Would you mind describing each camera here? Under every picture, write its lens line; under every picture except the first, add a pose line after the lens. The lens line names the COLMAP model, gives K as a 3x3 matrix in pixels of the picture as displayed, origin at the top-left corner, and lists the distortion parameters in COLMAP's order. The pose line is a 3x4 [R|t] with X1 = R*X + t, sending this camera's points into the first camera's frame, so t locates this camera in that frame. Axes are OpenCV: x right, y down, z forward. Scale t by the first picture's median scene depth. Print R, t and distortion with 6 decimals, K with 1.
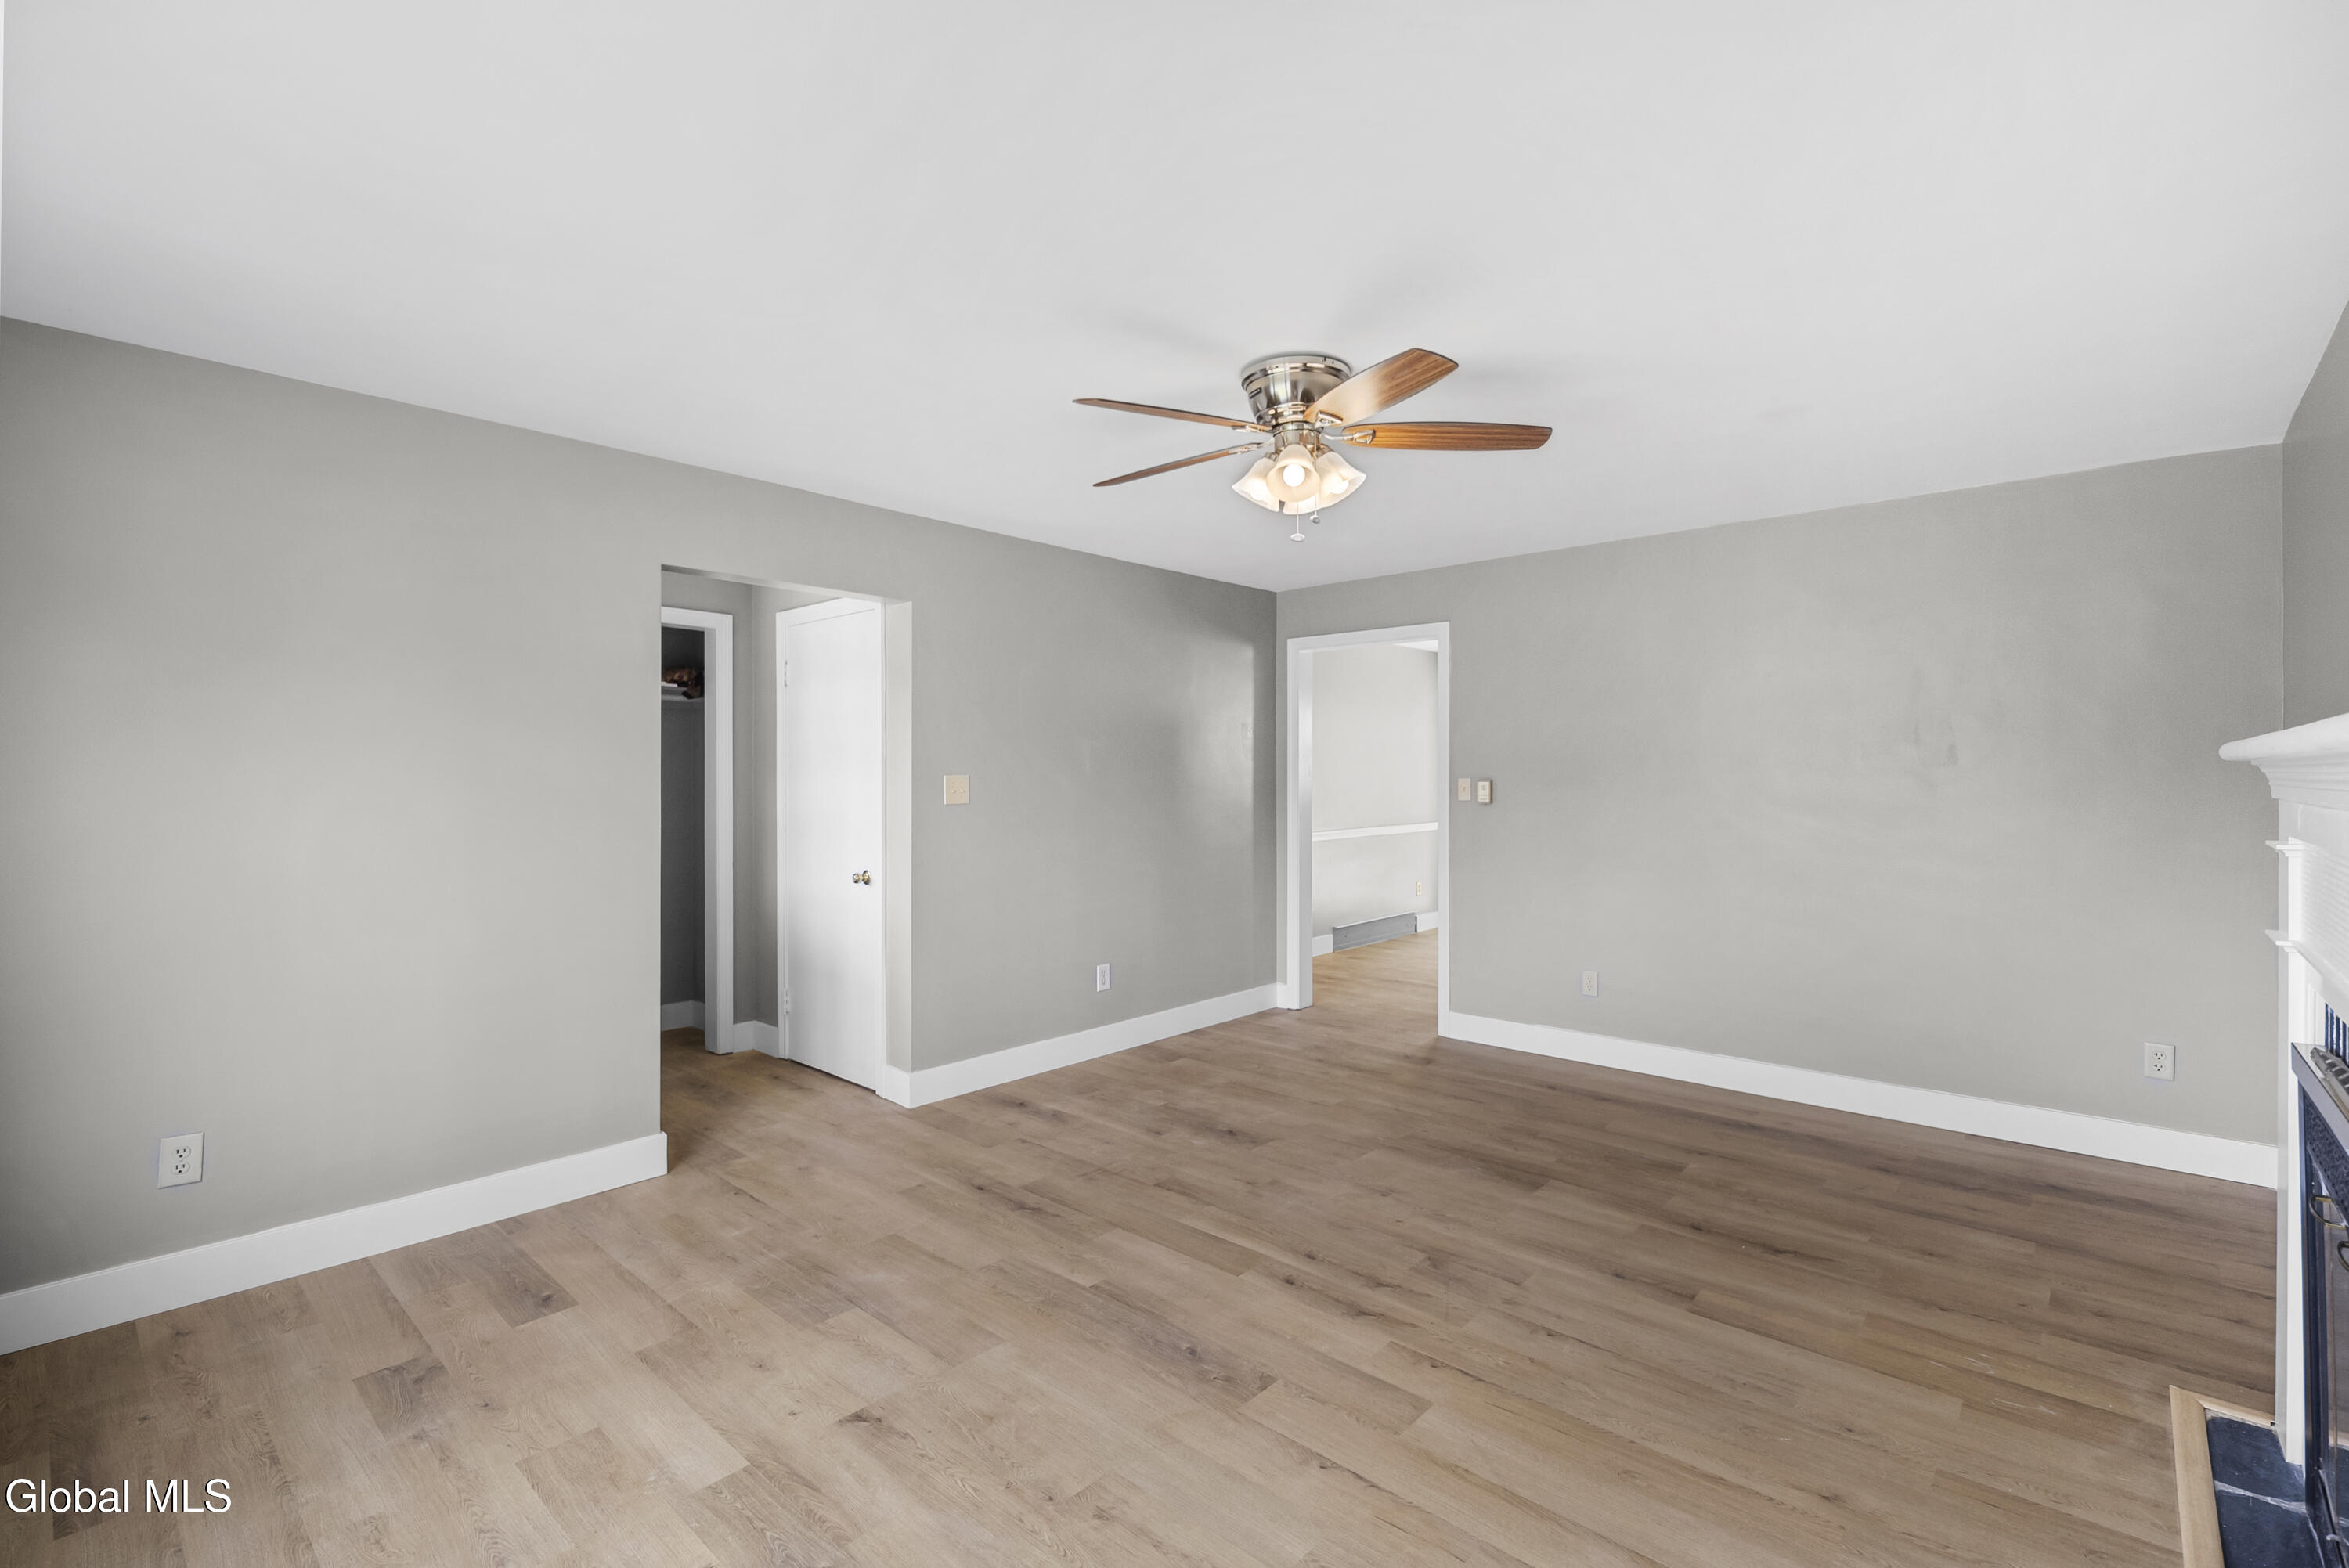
lens RADIAL K [[1022.0, 0, 1179.2], [0, 1022.0, 805.2], [0, 0, 1]] dist [-0.000482, -0.000097]
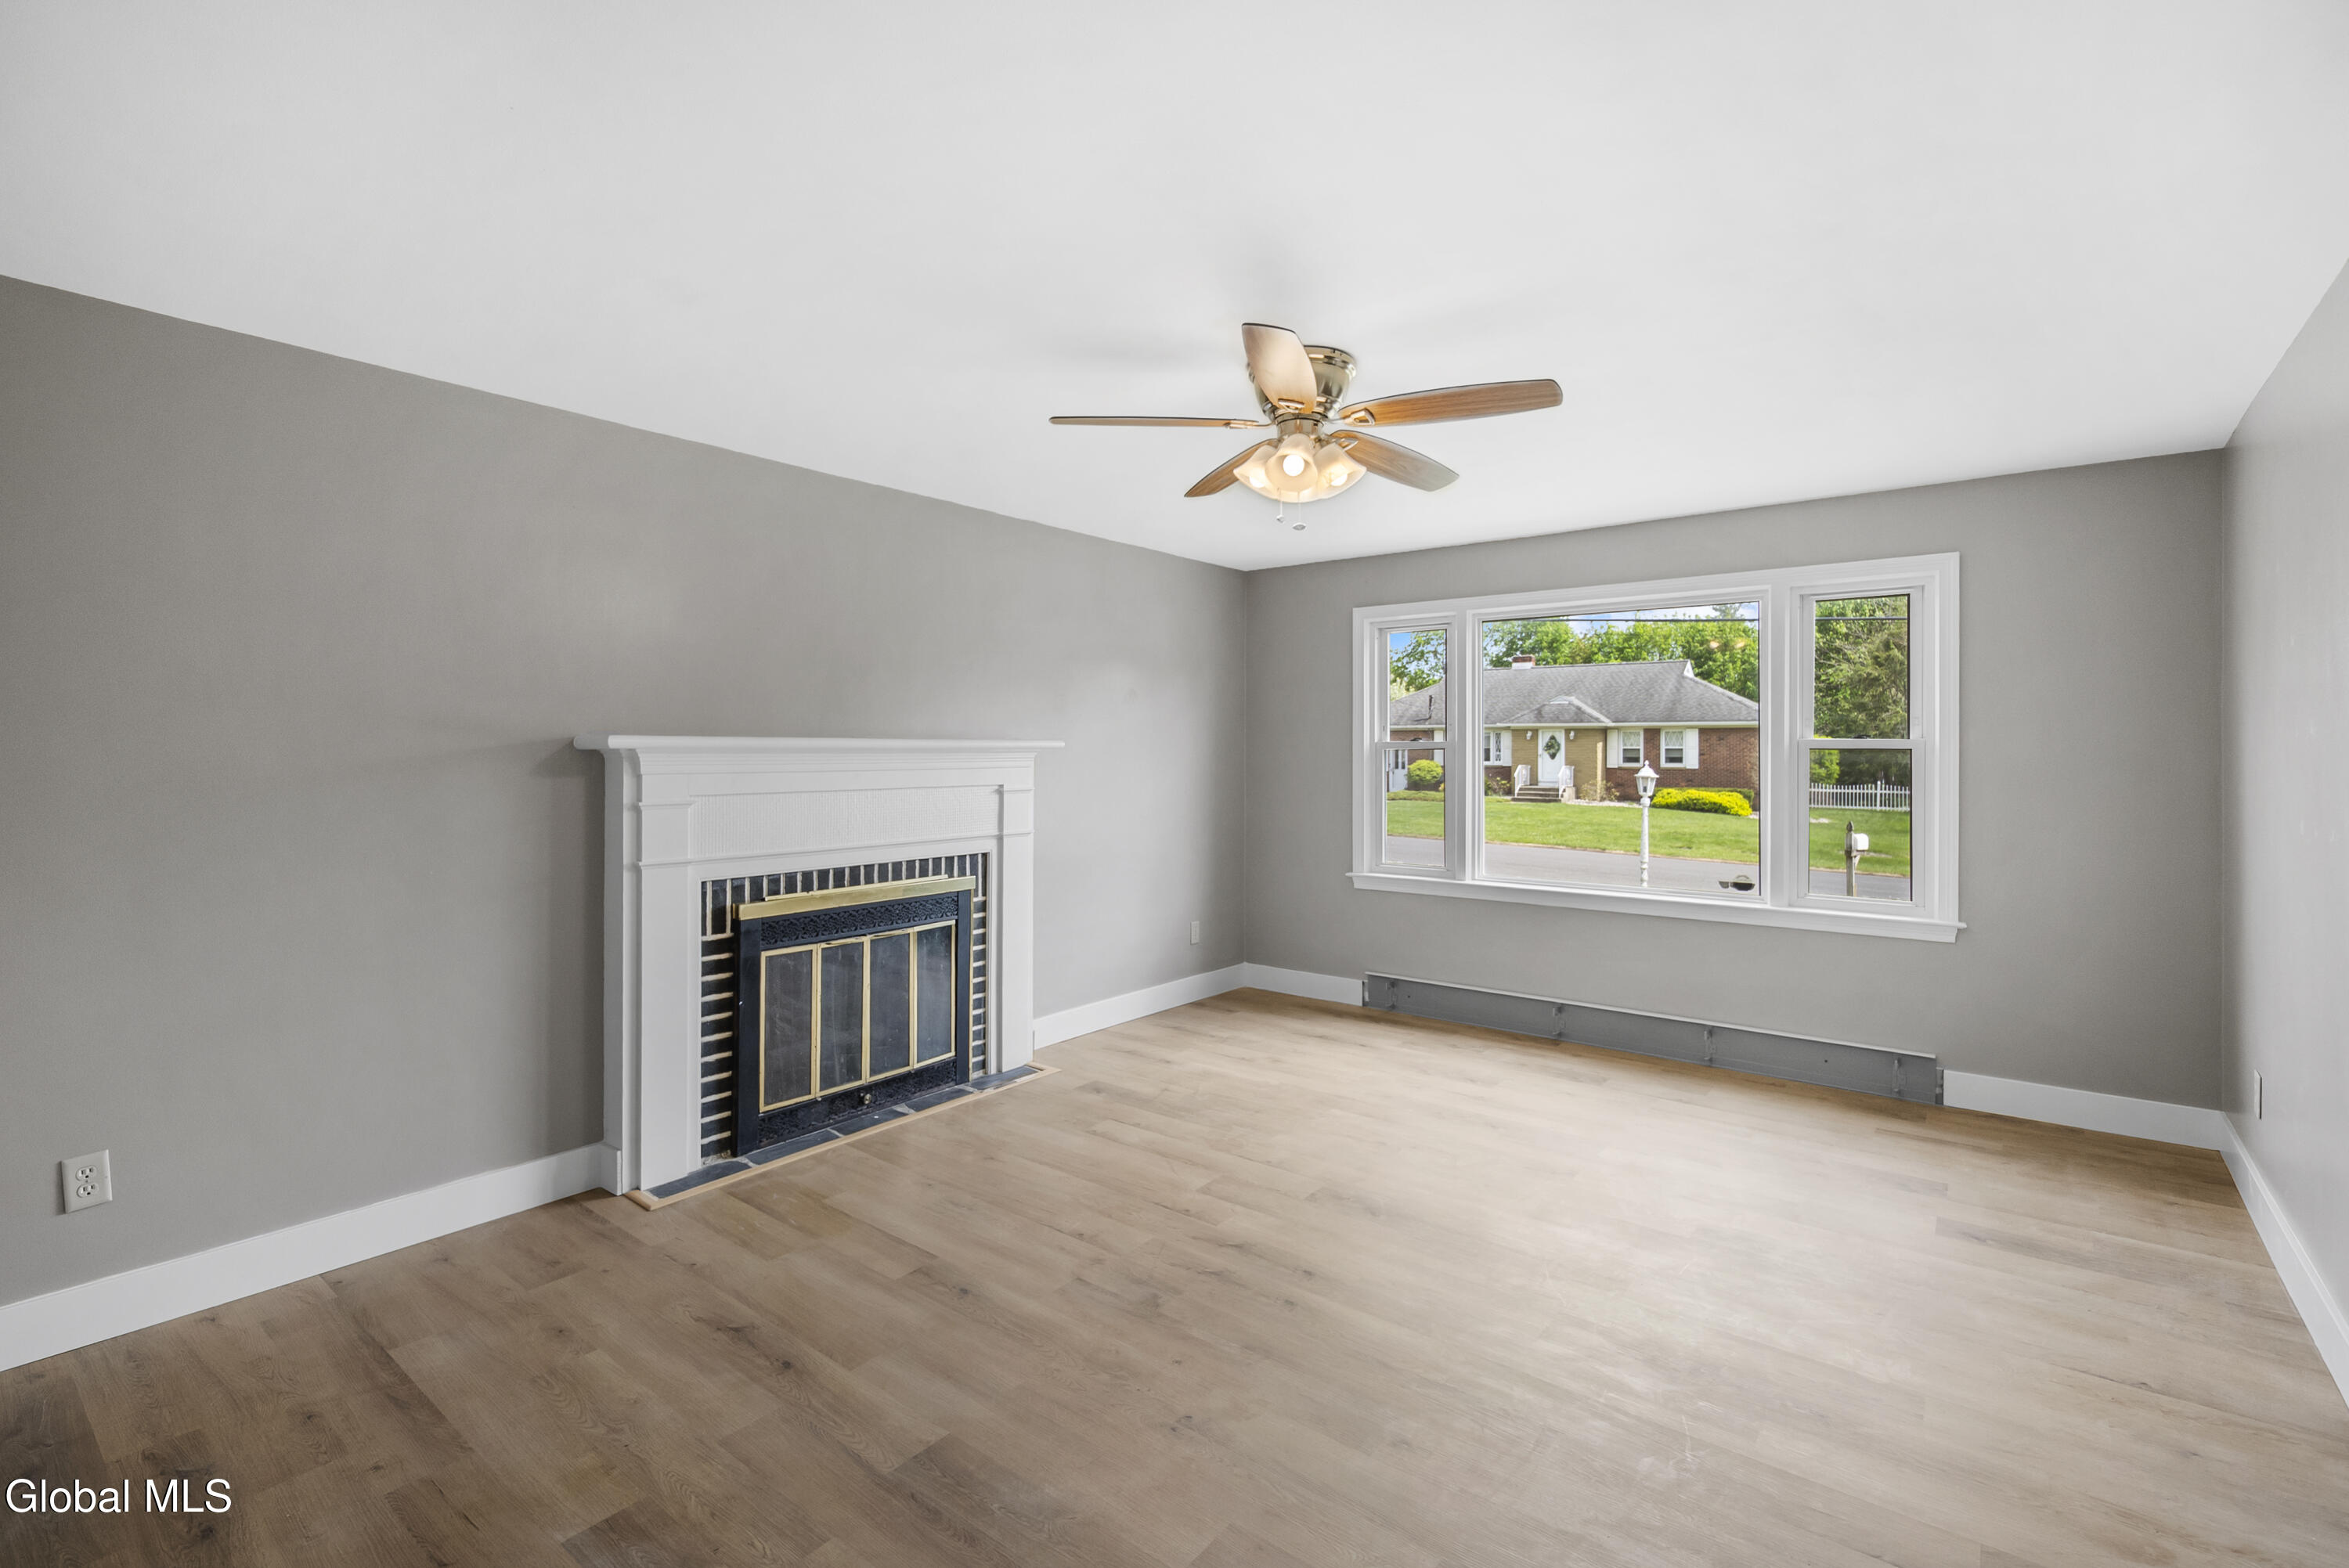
lens RADIAL K [[1052.4, 0, 1176.9], [0, 1052.4, 778.1], [0, 0, 1]] dist [-0.000418, 0.000008]
pose [[-0.997215, 0.001442, -0.074569, 0.289480], [-0.002502, 0.998604, 0.052769, -0.060704], [0.074541, 0.052809, -0.995819, 1.849001]]
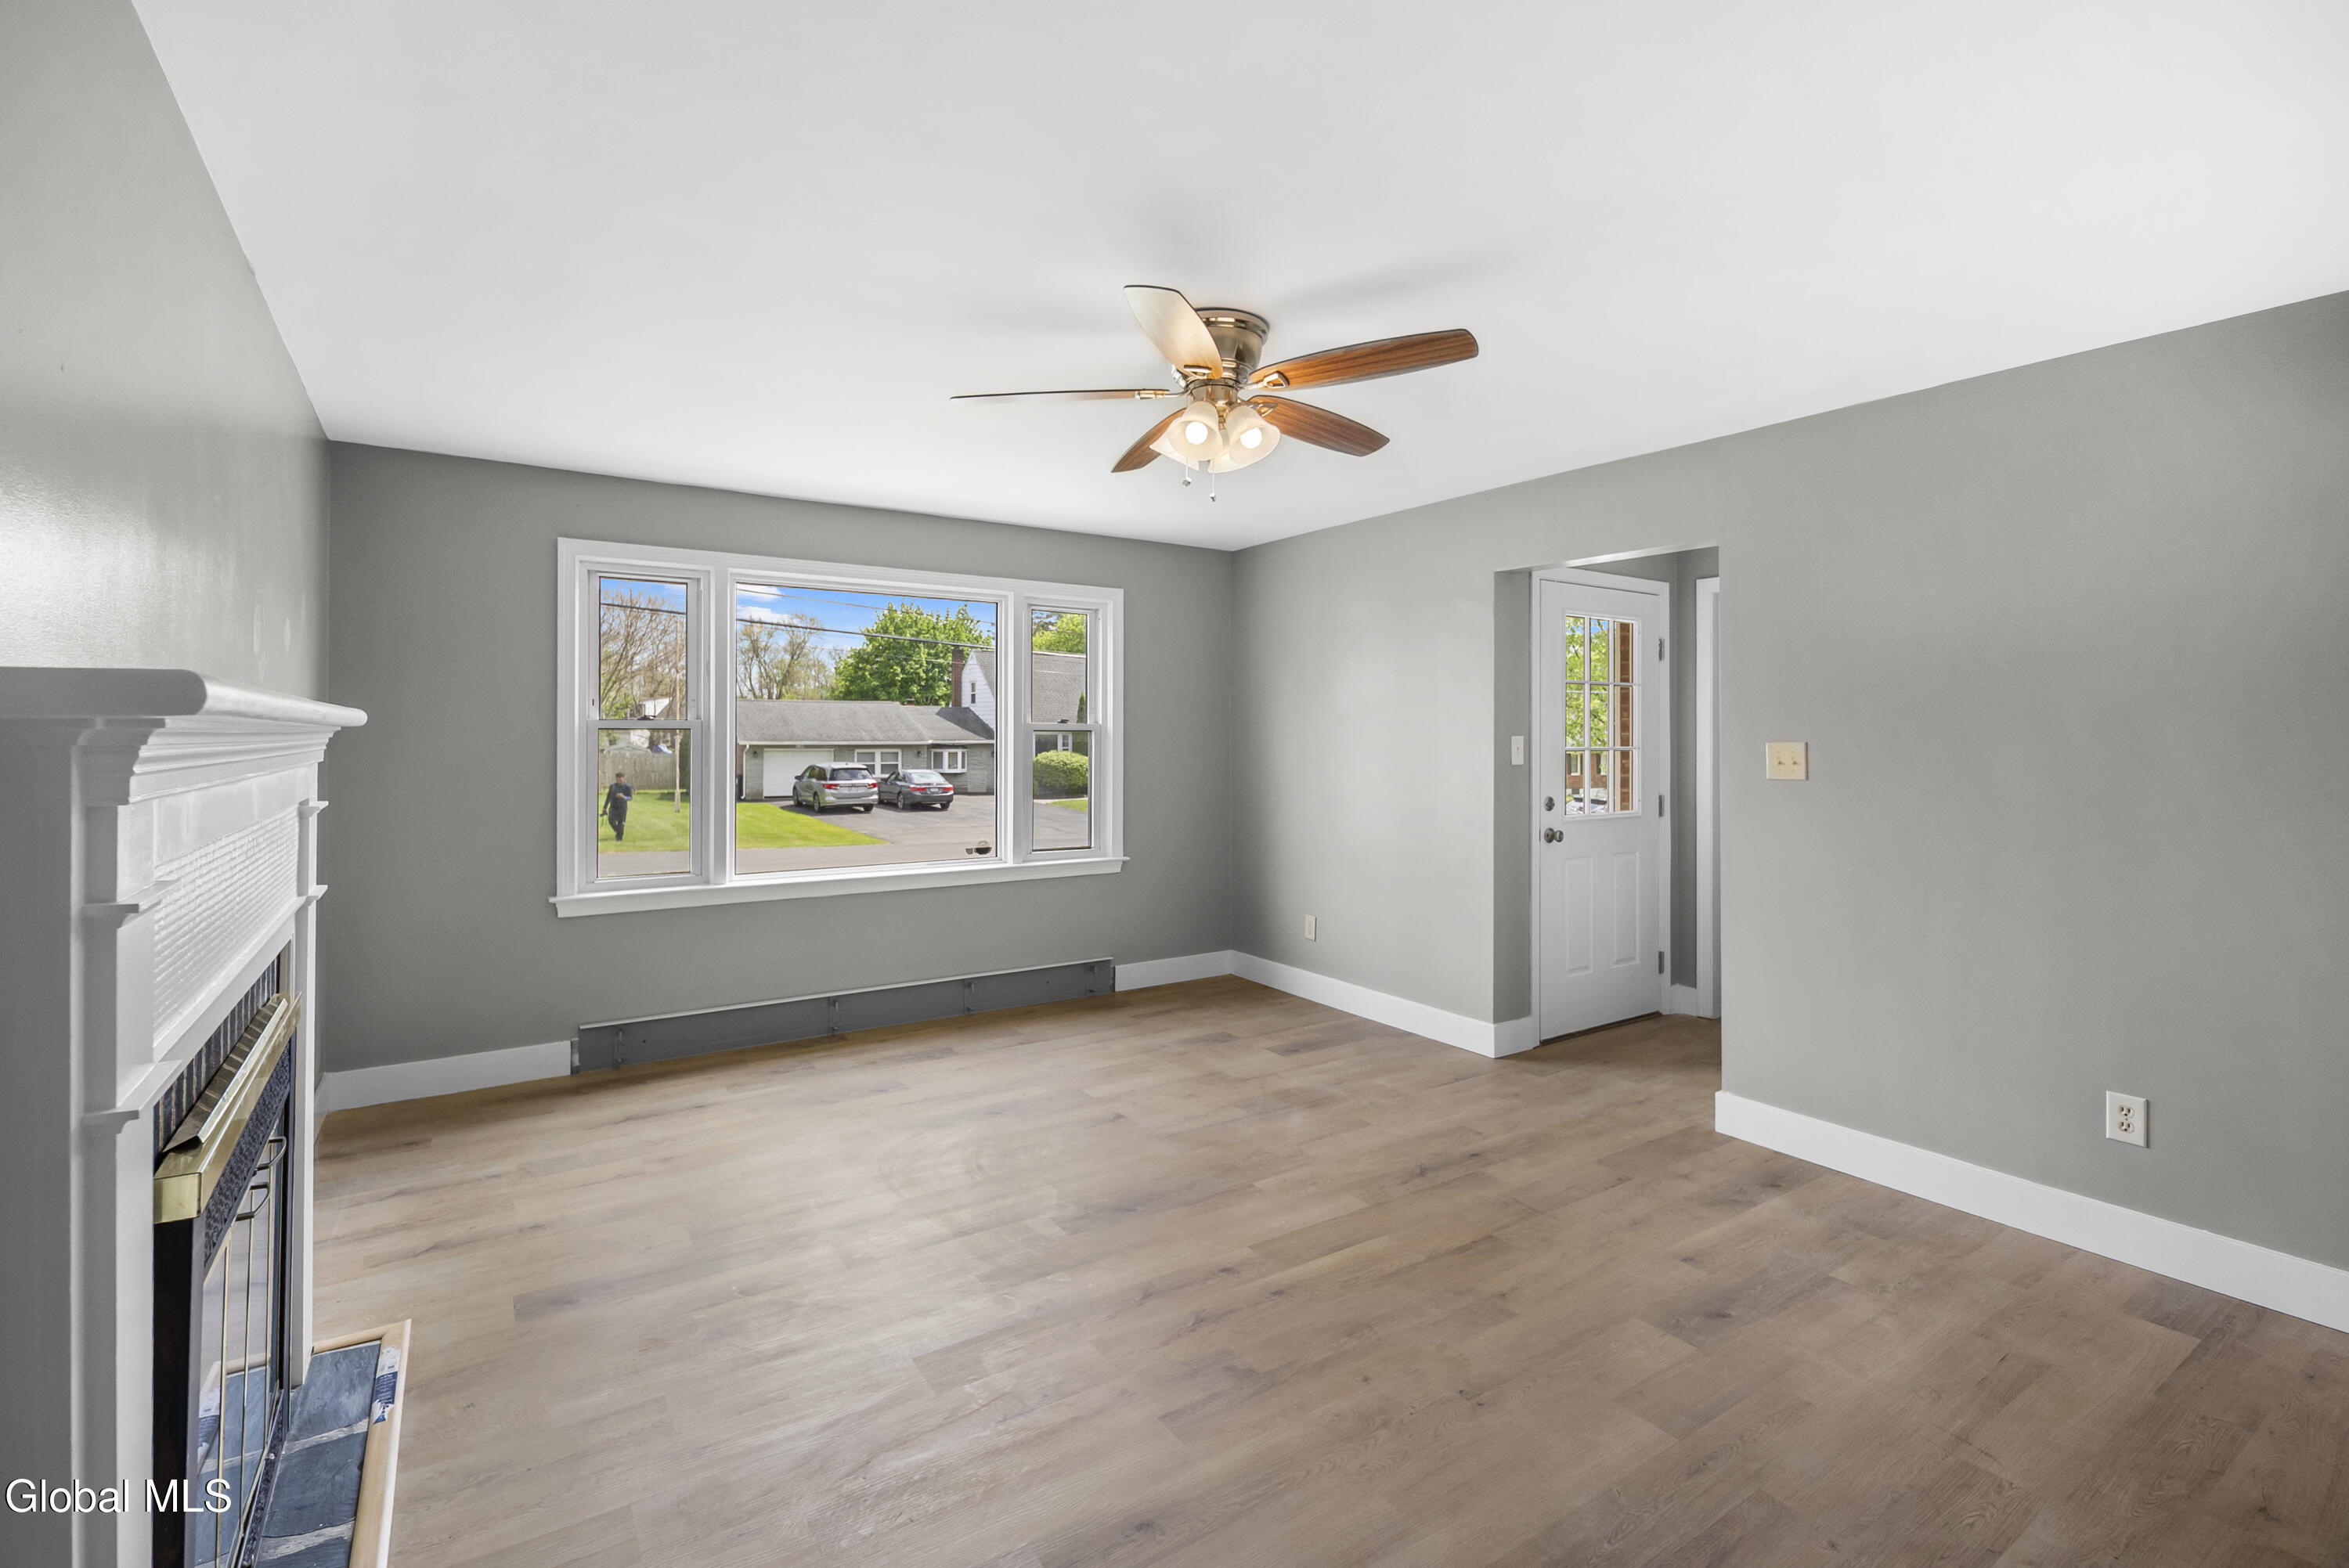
lens RADIAL K [[1052.4, 0, 1176.9], [0, 1052.4, 778.1], [0, 0, 1]] dist [-0.000418, 0.000008]
pose [[-0.238154, 0.040308, -0.970391, 0.991272], [-0.030598, 0.998331, 0.048978, -0.040082], [0.970745, 0.041356, -0.236523, 1.092188]]
